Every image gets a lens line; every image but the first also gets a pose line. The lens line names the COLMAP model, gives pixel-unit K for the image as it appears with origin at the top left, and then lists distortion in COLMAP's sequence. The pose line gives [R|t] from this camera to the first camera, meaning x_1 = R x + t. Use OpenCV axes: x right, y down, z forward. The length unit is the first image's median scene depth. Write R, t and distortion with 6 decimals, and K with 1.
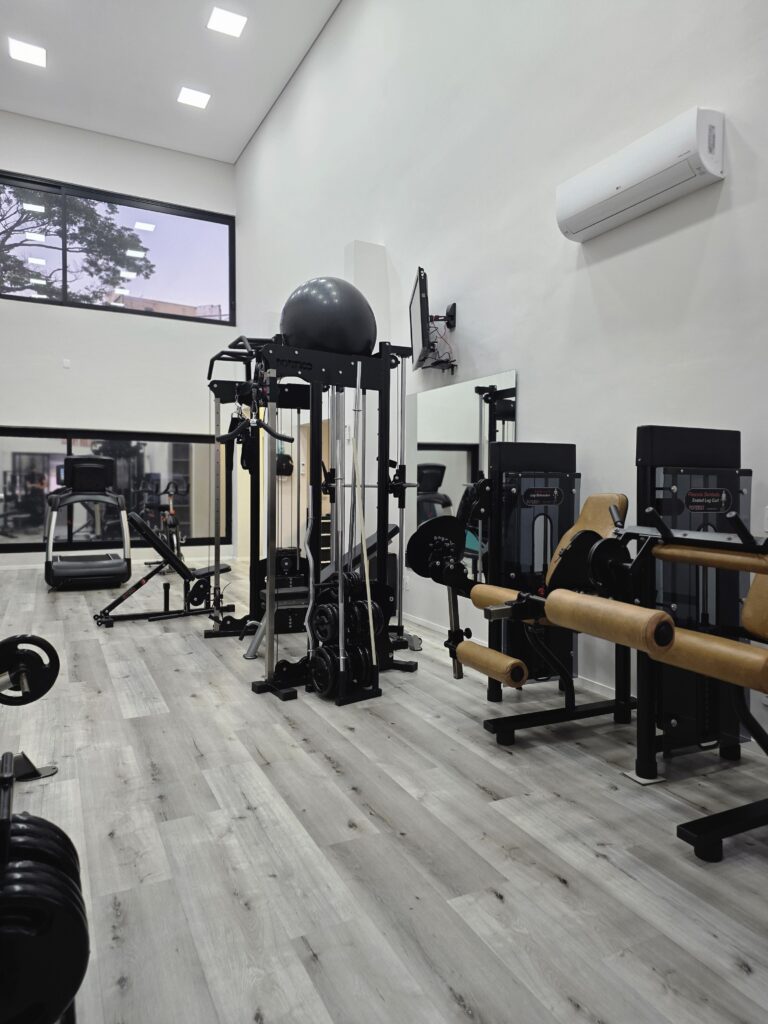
lens RADIAL K [[676.6, 0, 383.9], [0, 676.6, 504.1], [0, 0, 1]] dist [0.070830, -0.065745]
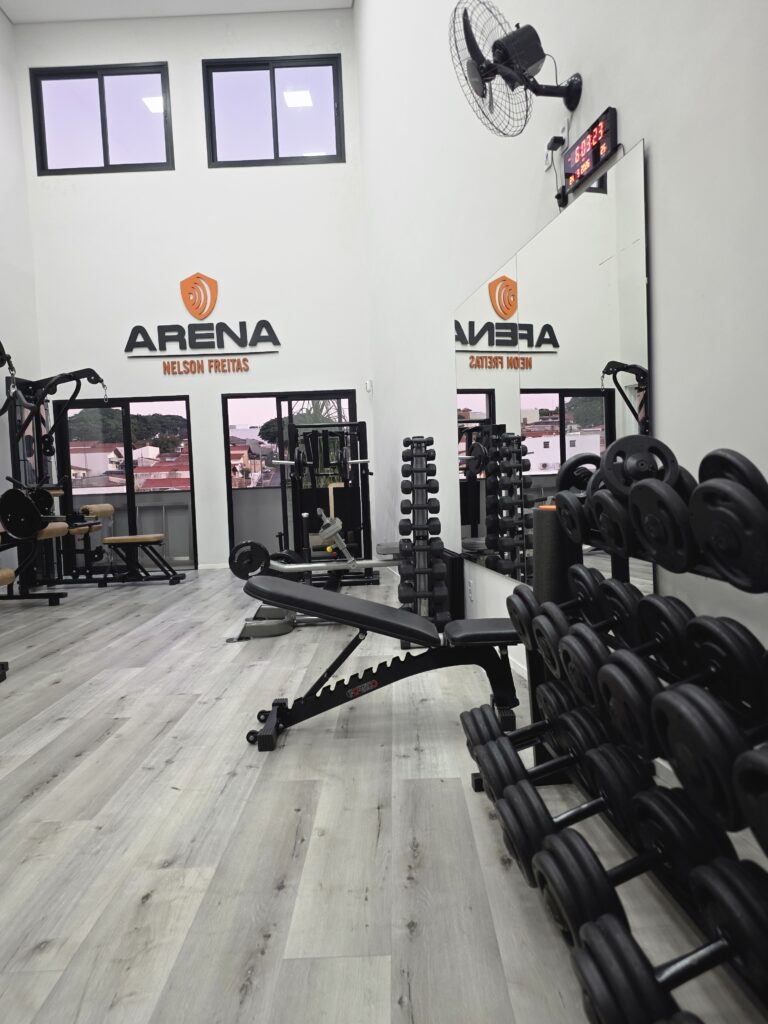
lens RADIAL K [[673.2, 0, 390.0], [0, 673.2, 511.0], [0, 0, 1]] dist [0.071431, -0.068428]
pose [[-0.894774, 0.006389, 0.446475, -1.237983], [0.047901, 0.995501, 0.081754, -0.004514], [-0.443943, 0.094538, -0.891054, 1.808486]]
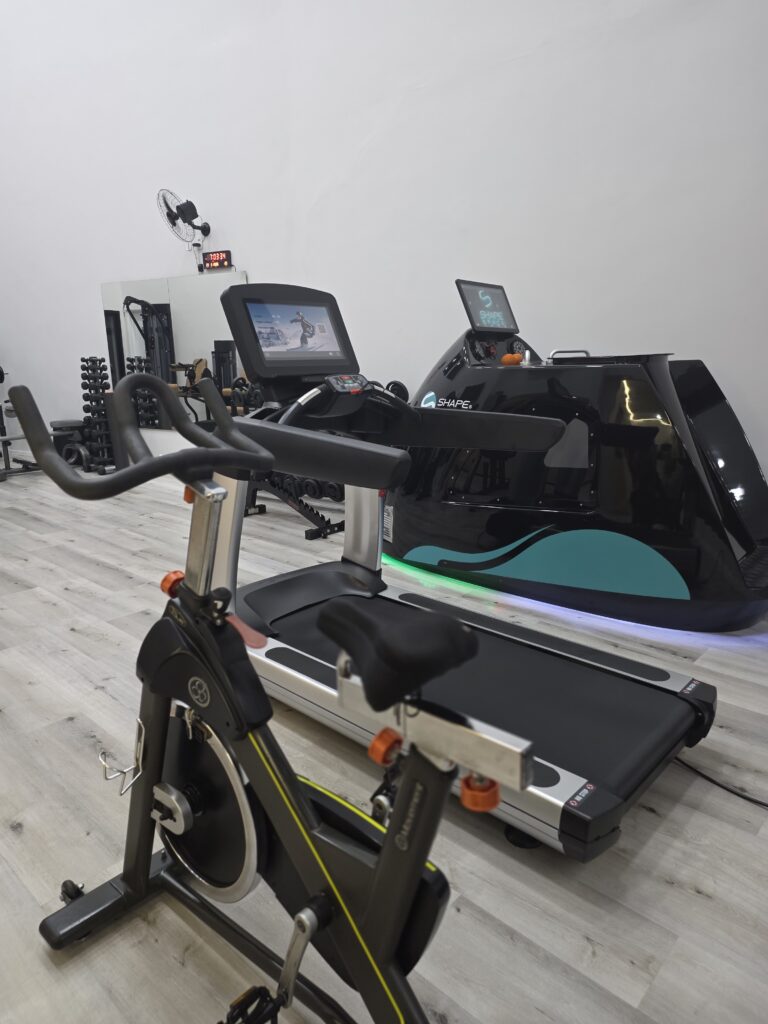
lens RADIAL K [[675.3, 0, 384.9], [0, 675.3, 514.7], [0, 0, 1]] dist [0.077021, -0.062814]
pose [[-0.935560, 0.087927, -0.342047, -0.830401], [-0.004537, 0.965440, 0.260586, -0.121744], [0.353138, 0.245346, -0.902828, 3.101844]]
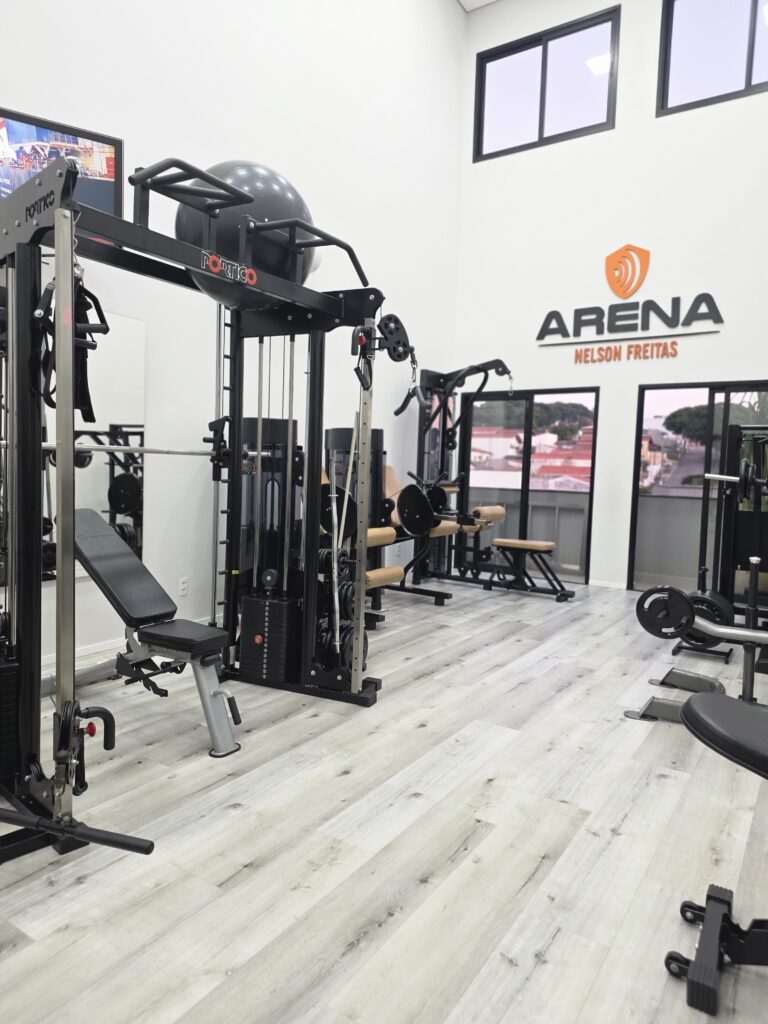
lens RADIAL K [[676.6, 0, 383.9], [0, 676.6, 504.1], [0, 0, 1]] dist [0.070830, -0.065745]
pose [[-0.510937, -0.072195, 0.856581, -1.034881], [-0.010660, 0.996923, 0.077665, -0.042442], [-0.859552, 0.030551, -0.510134, 1.620335]]
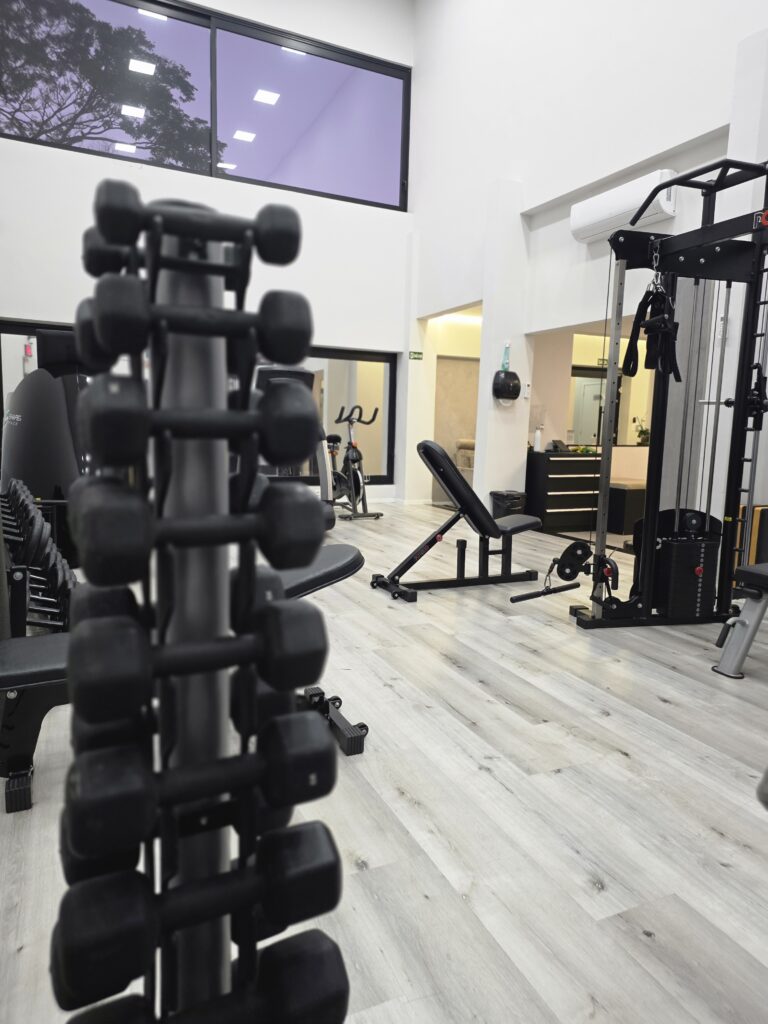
lens RADIAL K [[673.2, 0, 390.0], [0, 673.2, 511.0], [0, 0, 1]] dist [0.071431, -0.068428]
pose [[0.999605, 0.022302, -0.017113, -0.691075], [-0.020472, 0.994721, 0.100557, 0.026953], [0.019265, -0.100167, 0.994784, 0.525320]]
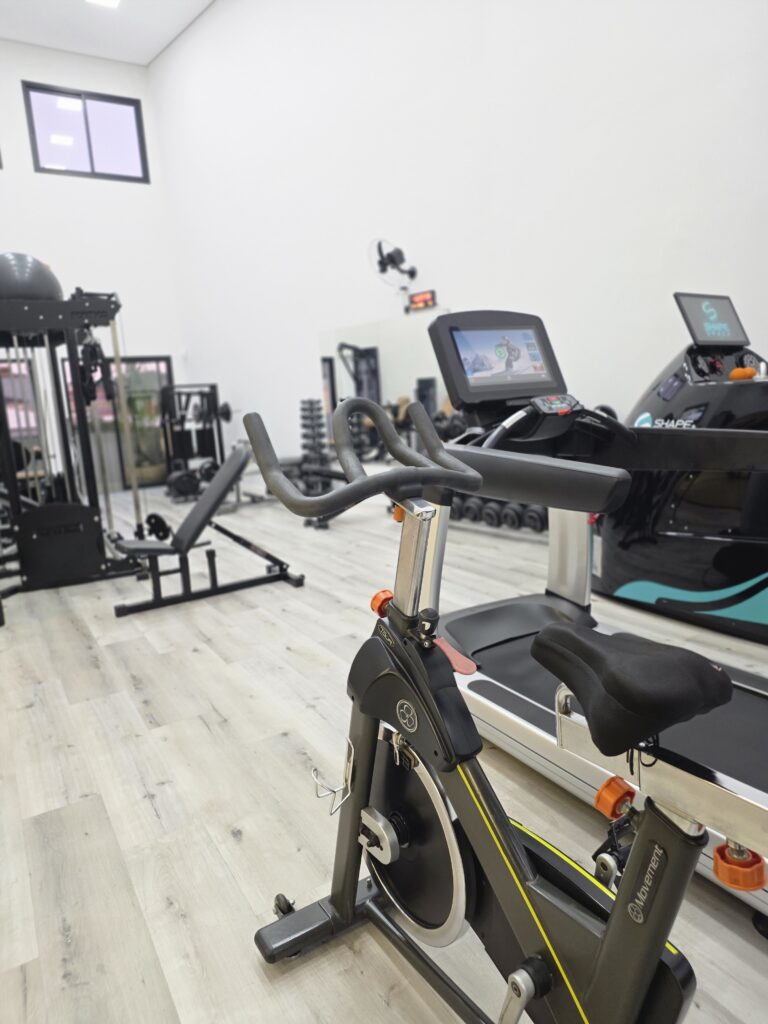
lens RADIAL K [[676.6, 0, 383.9], [0, 676.6, 504.1], [0, 0, 1]] dist [0.070830, -0.065745]
pose [[-0.995397, 0.069685, -0.065797, -0.824672], [0.056211, 0.980540, 0.188102, -0.105902], [0.077624, 0.183537, -0.979943, 3.081706]]
